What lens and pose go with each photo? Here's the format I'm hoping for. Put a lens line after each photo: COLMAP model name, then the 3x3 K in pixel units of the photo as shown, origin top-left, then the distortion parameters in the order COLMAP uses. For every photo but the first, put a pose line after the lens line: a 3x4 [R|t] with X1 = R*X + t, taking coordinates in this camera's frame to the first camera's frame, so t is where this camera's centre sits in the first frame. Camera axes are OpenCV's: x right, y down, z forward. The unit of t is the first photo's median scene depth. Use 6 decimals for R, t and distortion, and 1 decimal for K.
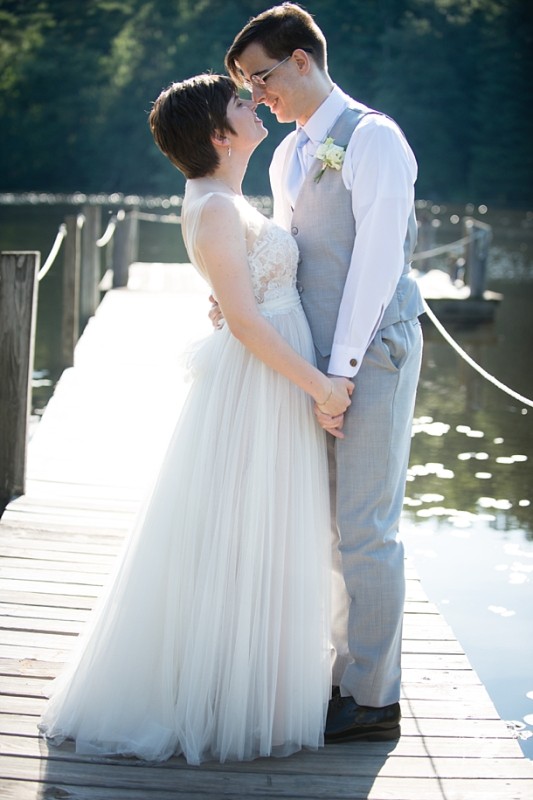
lens RADIAL K [[1631.0, 0, 266.5], [0, 1631.0, 400.0], [0, 0, 1]] dist [-0.295963, -0.526953]
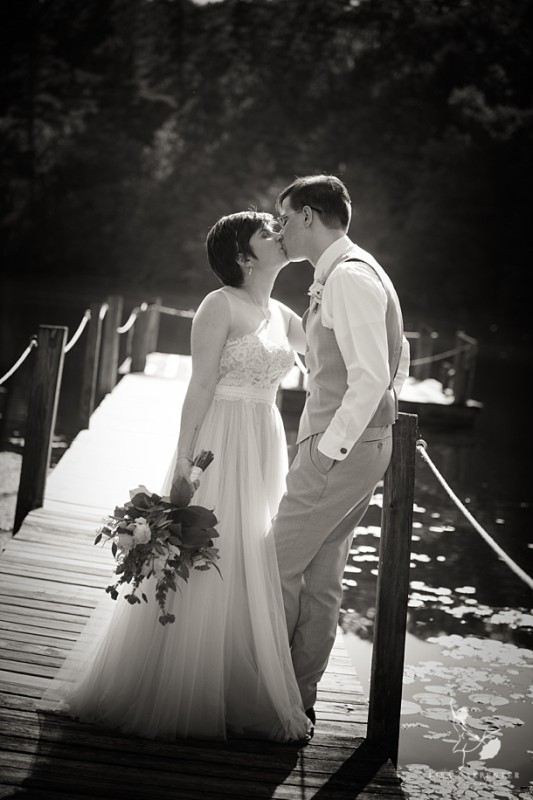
lens RADIAL K [[1675.3, 0, 266.5], [0, 1675.3, 400.0], [0, 0, 1]] dist [-0.343595, -0.165109]
pose [[0.997297, 0.071458, -0.017130, 0.019069], [-0.072414, 0.995323, -0.063946, 0.016368], [0.012480, 0.065014, 0.997806, -0.136709]]
